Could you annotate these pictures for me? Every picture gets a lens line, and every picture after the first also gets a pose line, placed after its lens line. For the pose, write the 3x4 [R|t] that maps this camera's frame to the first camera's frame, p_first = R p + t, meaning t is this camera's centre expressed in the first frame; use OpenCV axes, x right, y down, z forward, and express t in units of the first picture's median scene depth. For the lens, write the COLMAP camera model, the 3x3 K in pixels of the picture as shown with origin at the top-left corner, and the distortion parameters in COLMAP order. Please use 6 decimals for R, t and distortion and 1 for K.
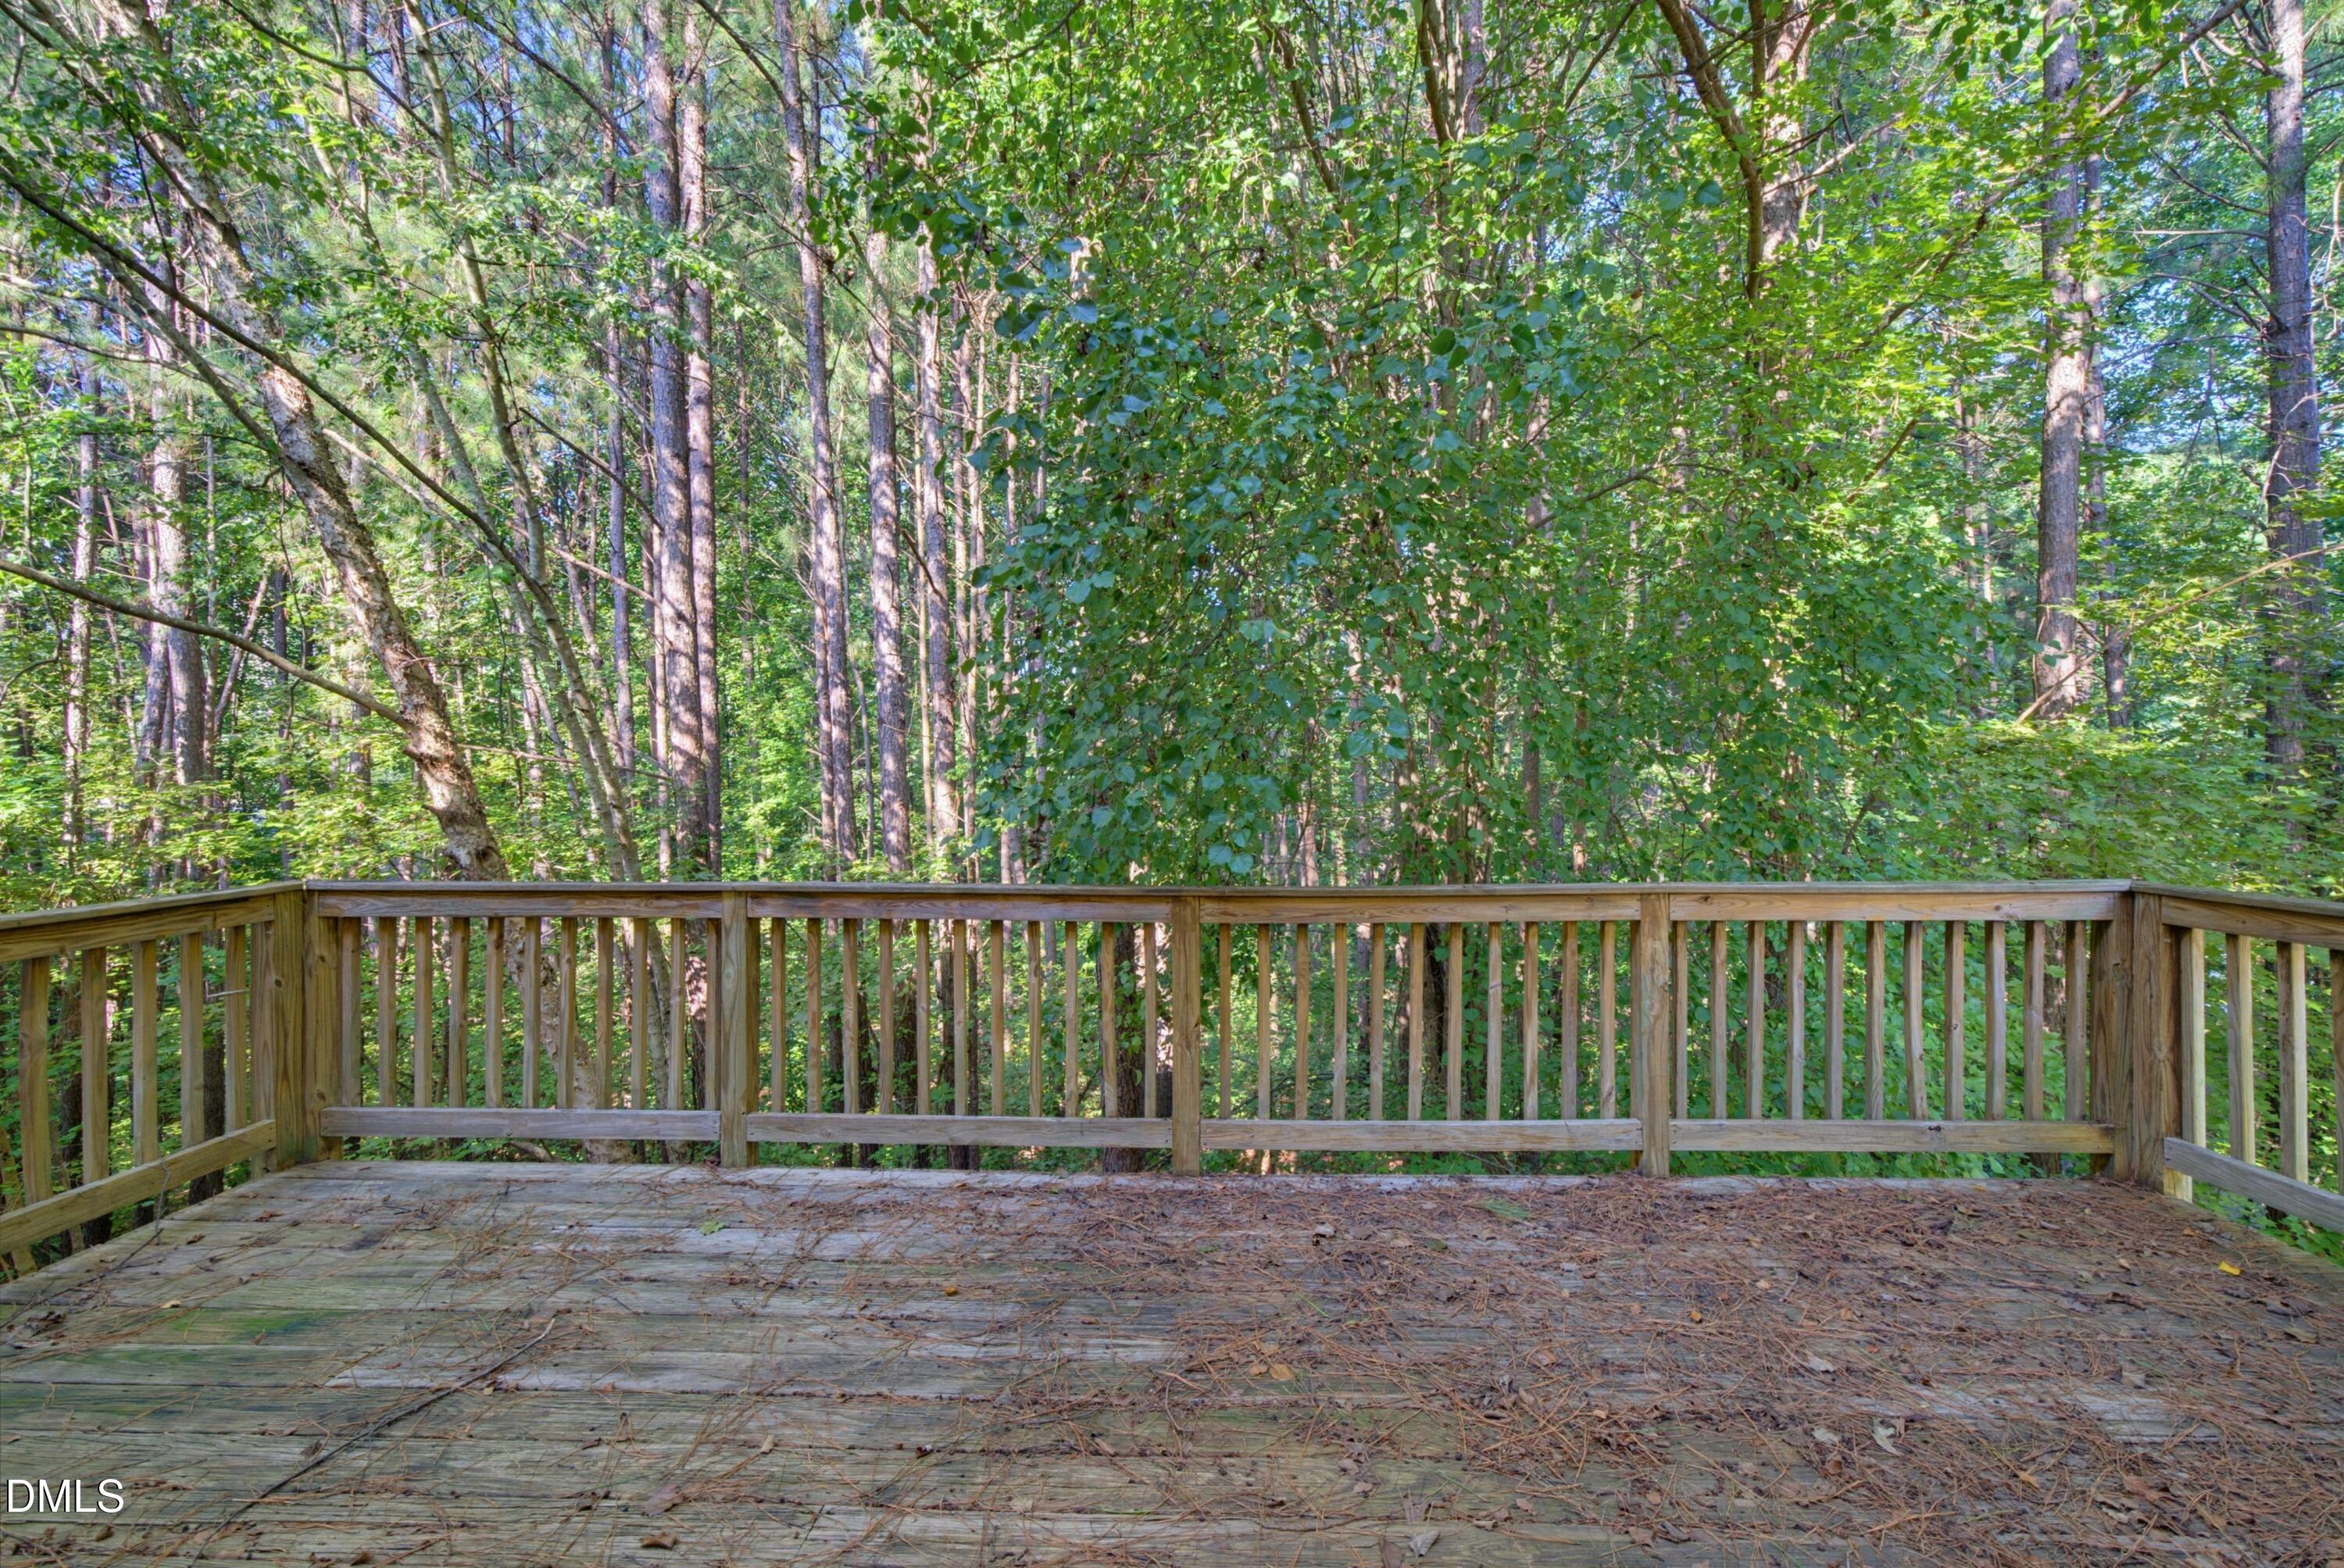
lens RADIAL K [[926.8, 0, 1172.0], [0, 926.8, 784.0], [0, 0, 1]] dist [-0.020334, 0.008870]
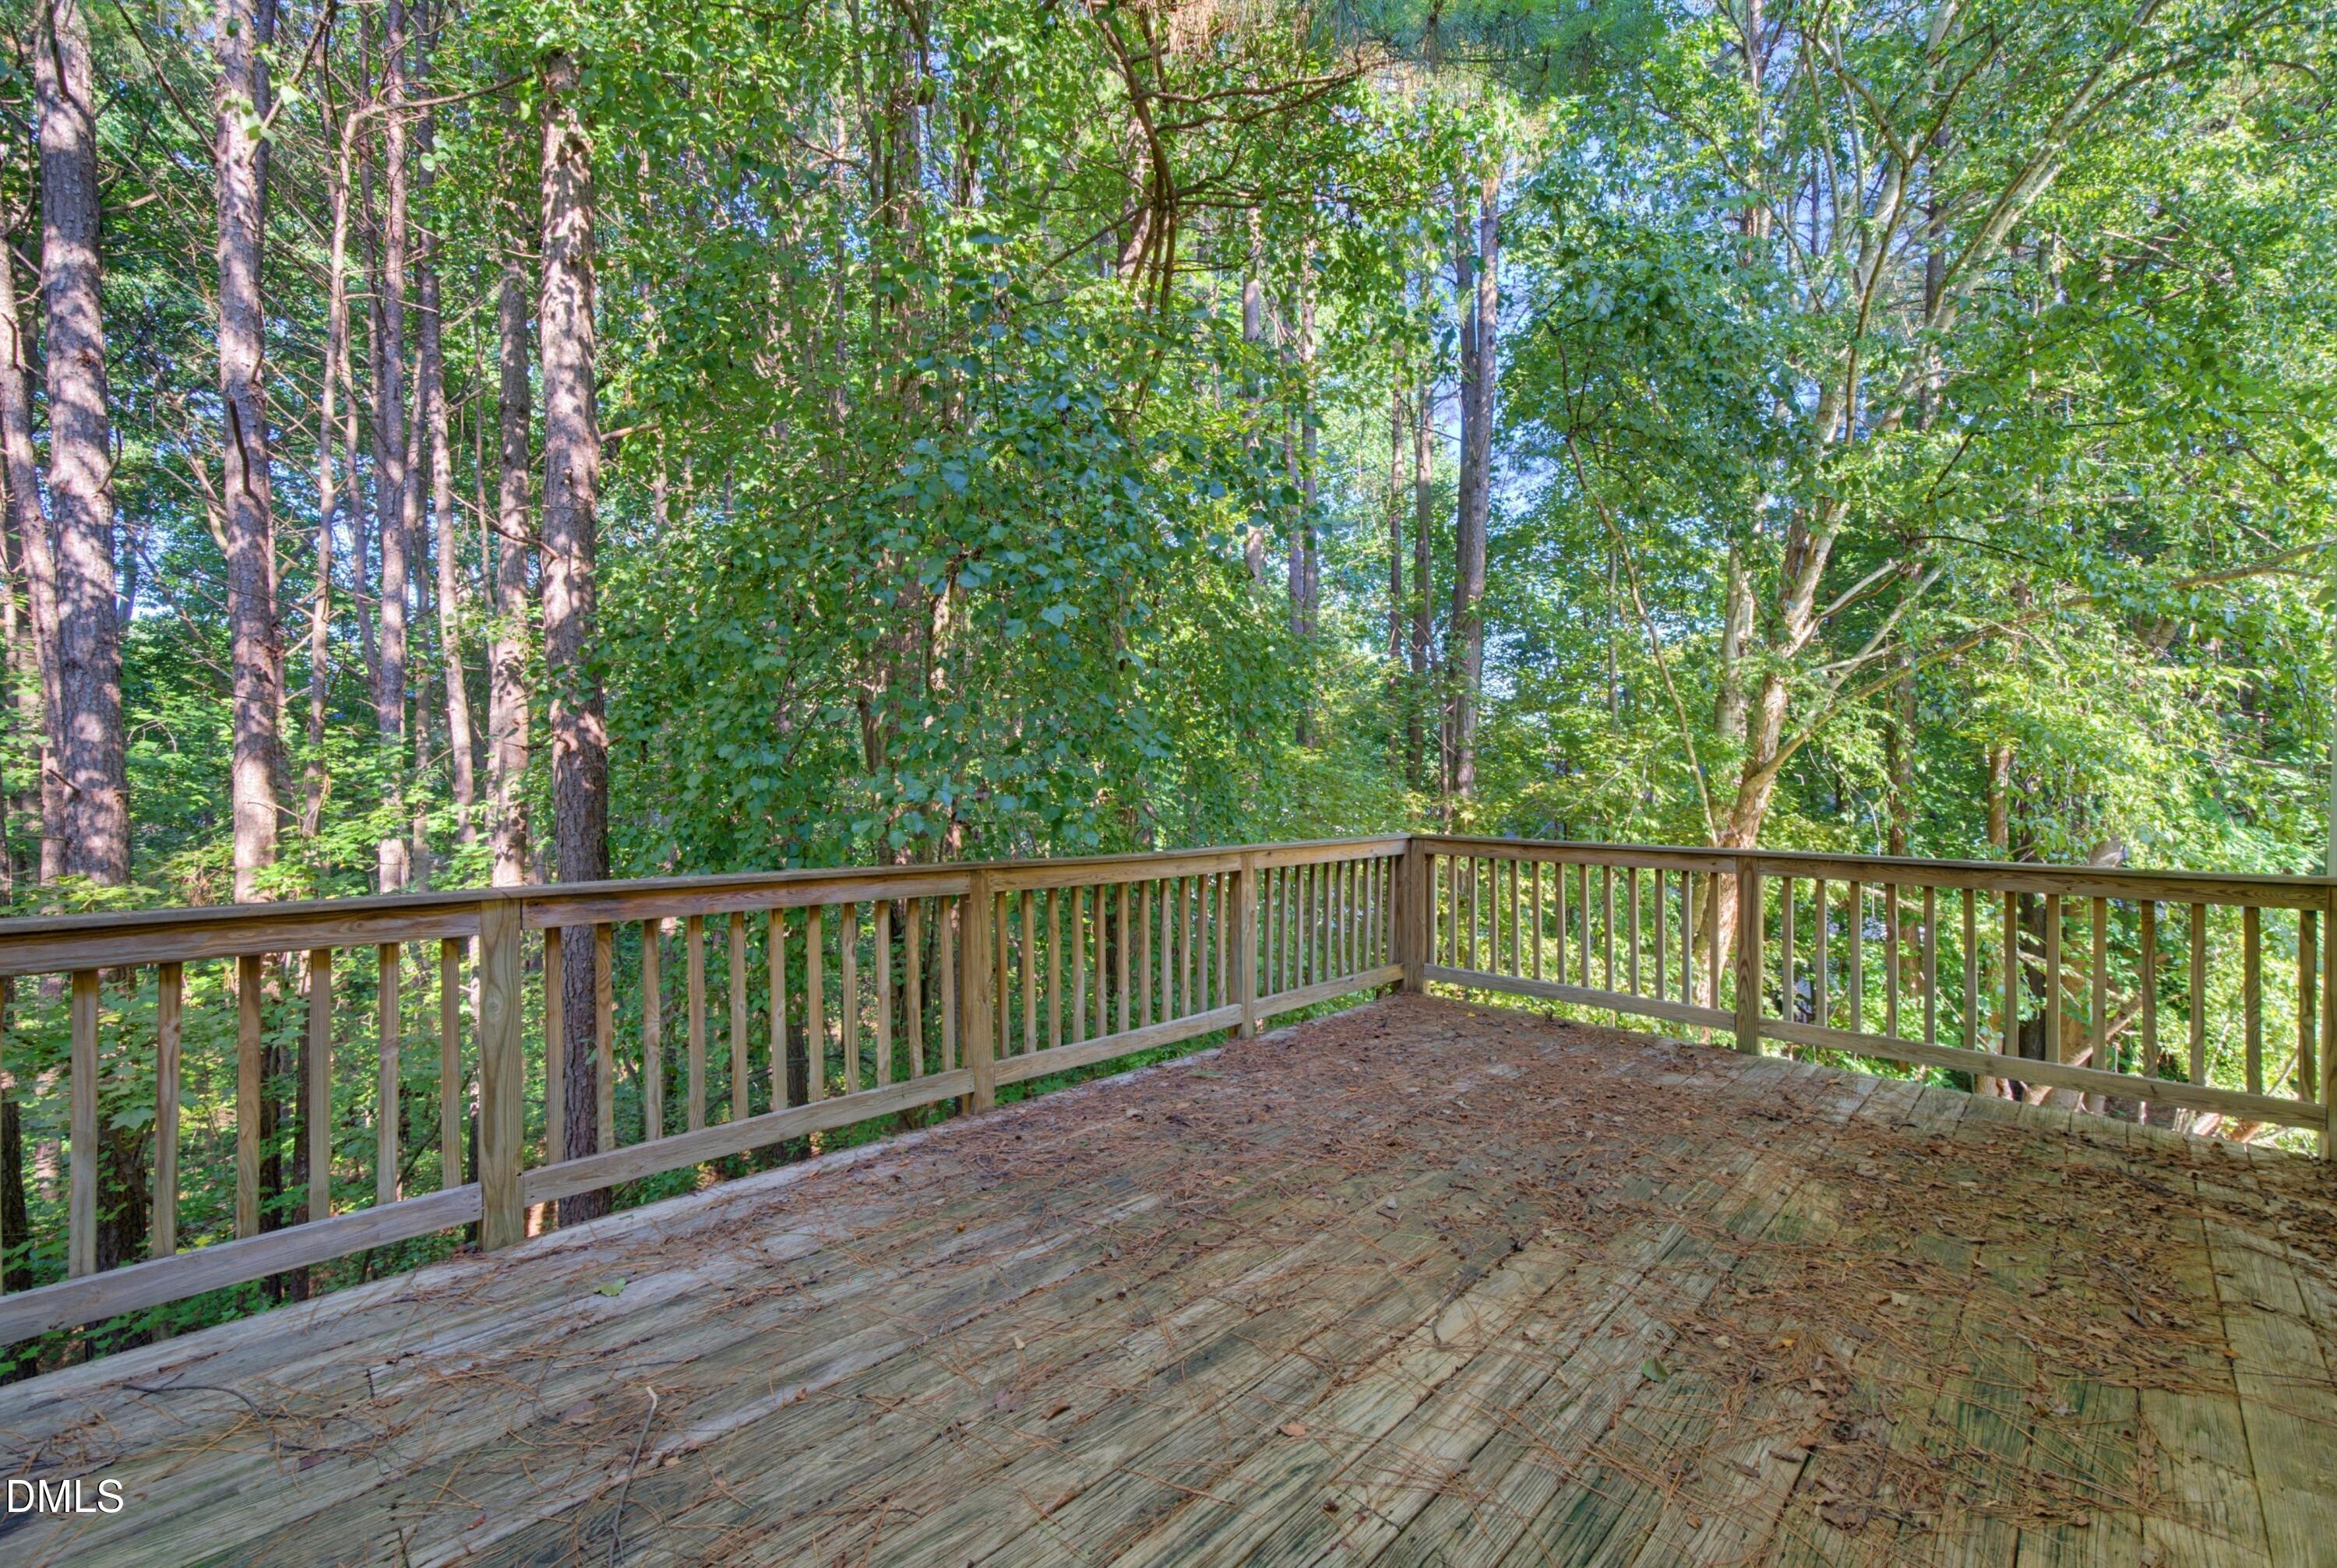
lens RADIAL K [[935.7, 0, 1168.8], [0, 935.7, 762.2], [0, 0, 1]] dist [-0.029491, 0.009865]
pose [[0.687767, 0.024043, 0.725533, -0.696033], [-0.014325, 0.999706, -0.019550, 0.005282], [-0.725790, 0.003052, 0.687910, 0.035504]]
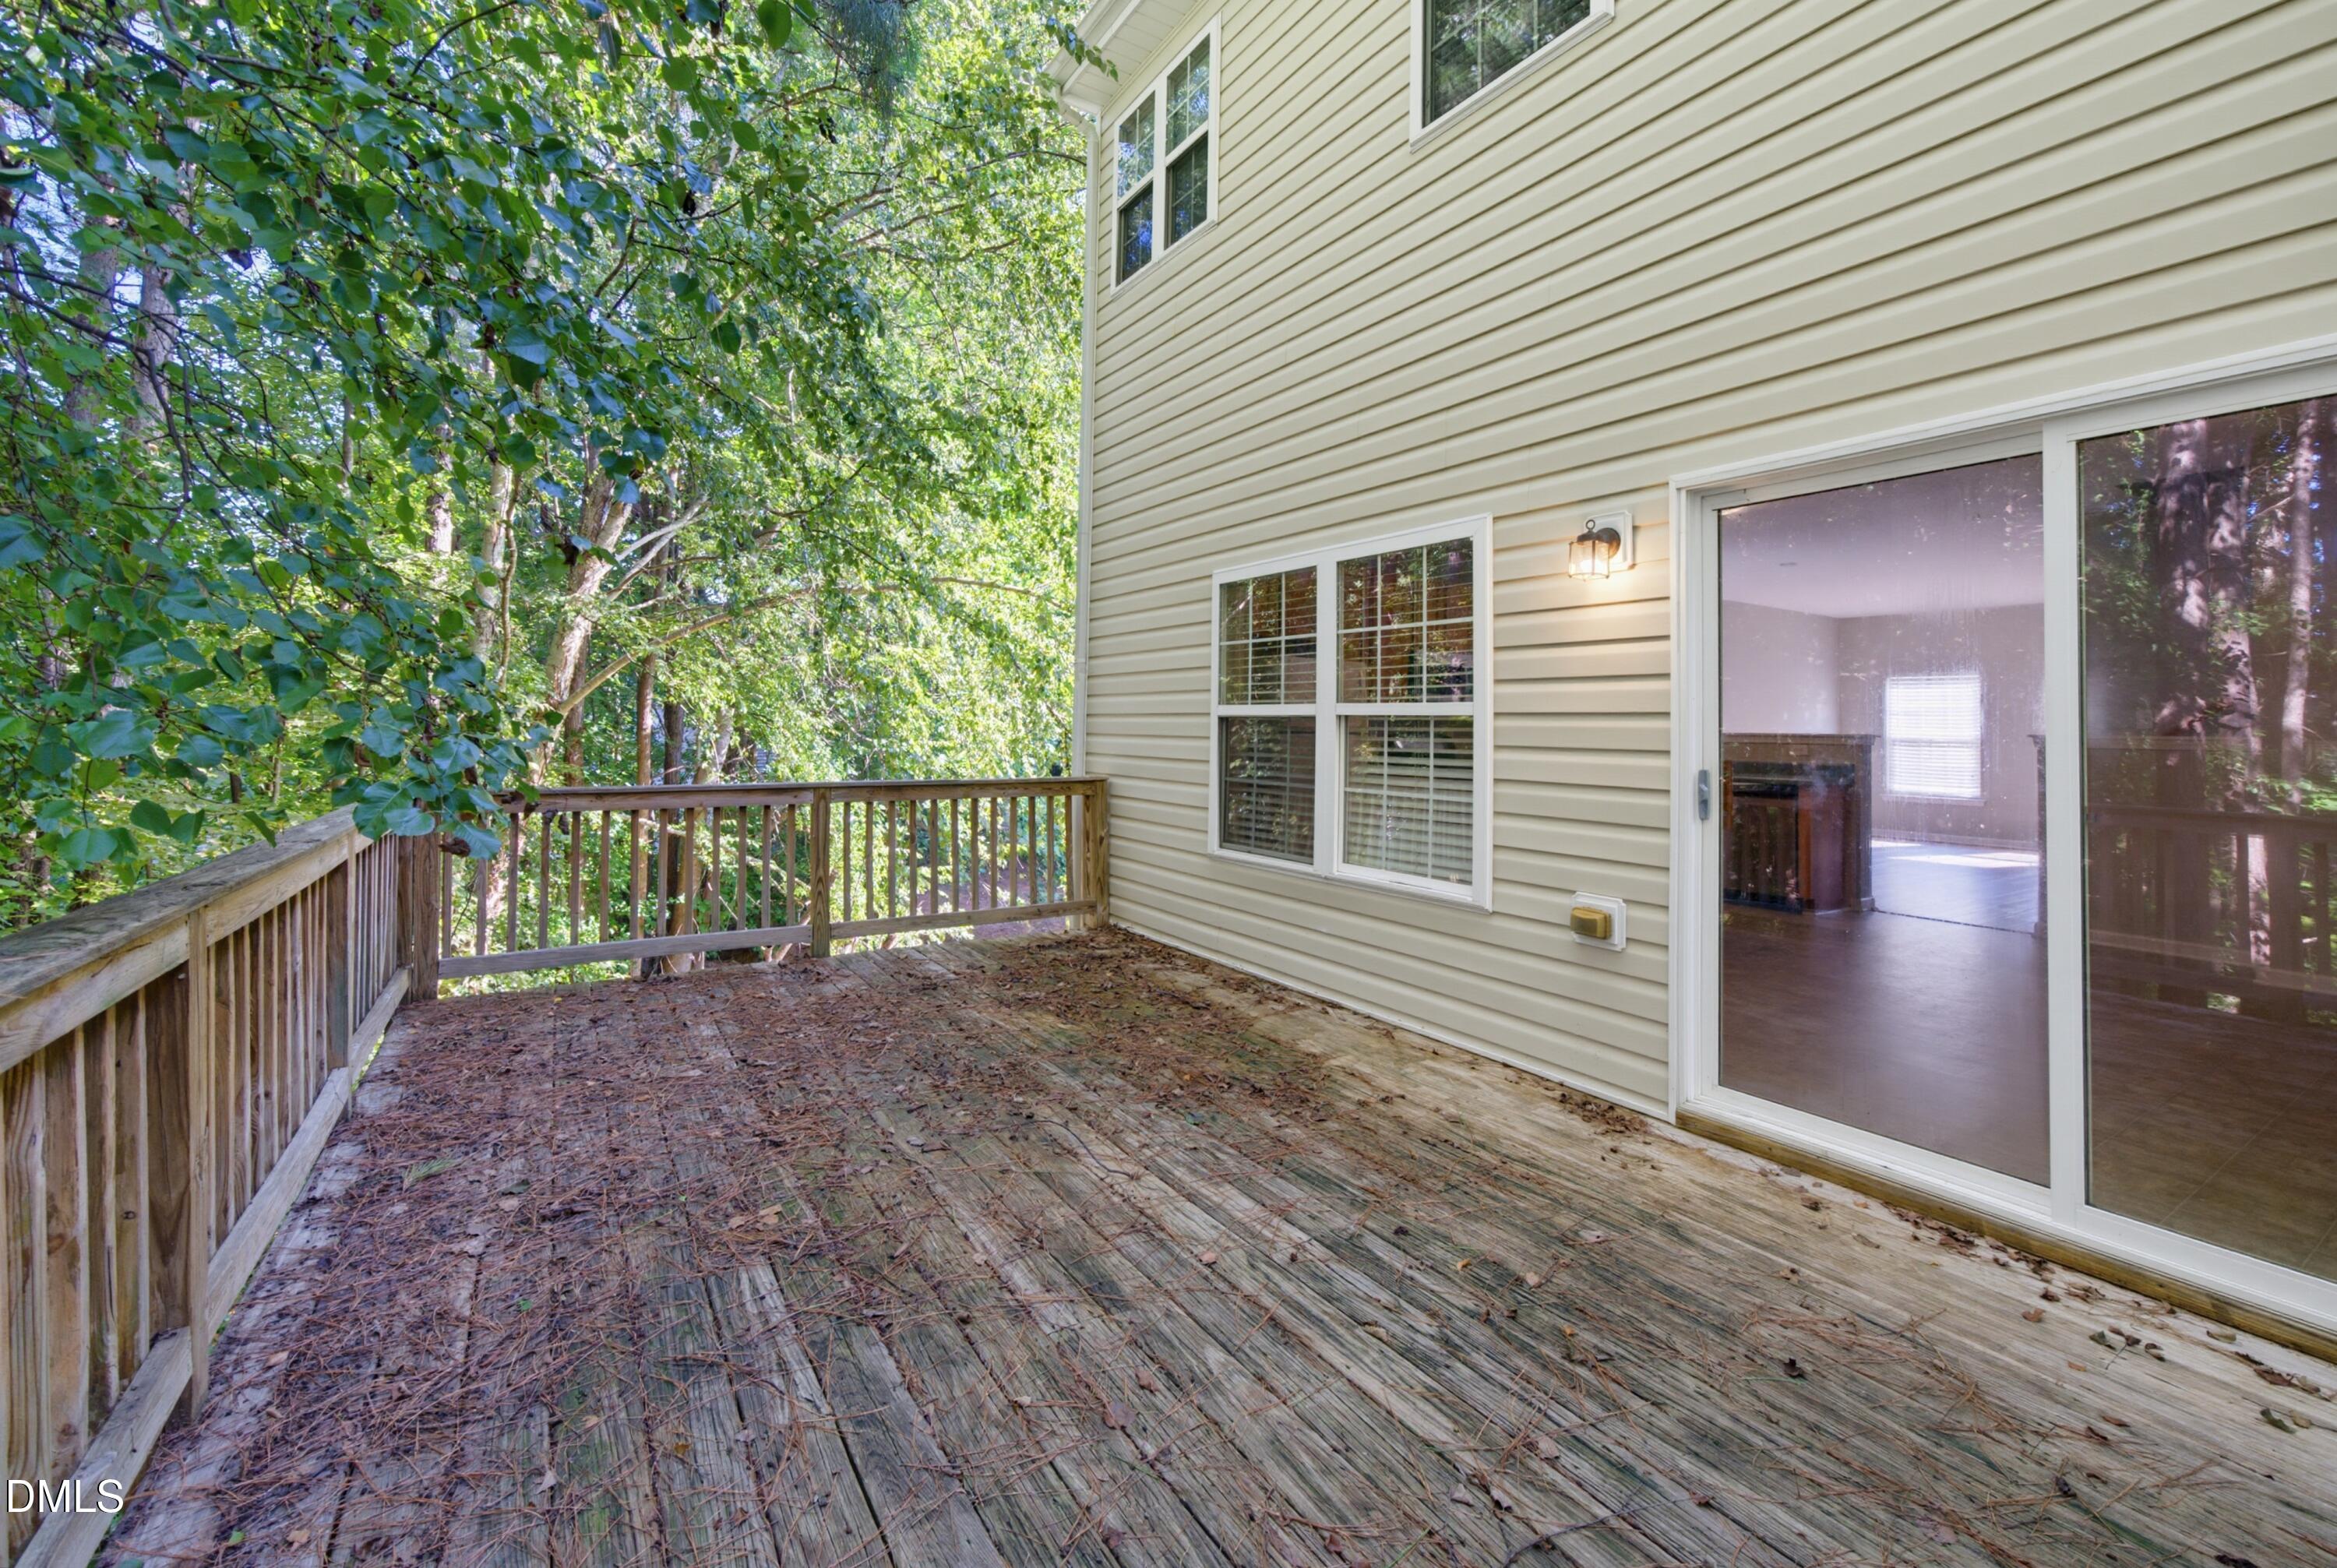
lens RADIAL K [[948.9, 0, 1161.2], [0, 948.9, 760.3], [0, 0, 1]] dist [-0.045717, 0.025379]
pose [[-0.565791, -0.026415, 0.824126, -0.784700], [-0.012815, 0.999648, 0.023243, 0.008424], [-0.824449, 0.002589, -0.565930, 0.852575]]
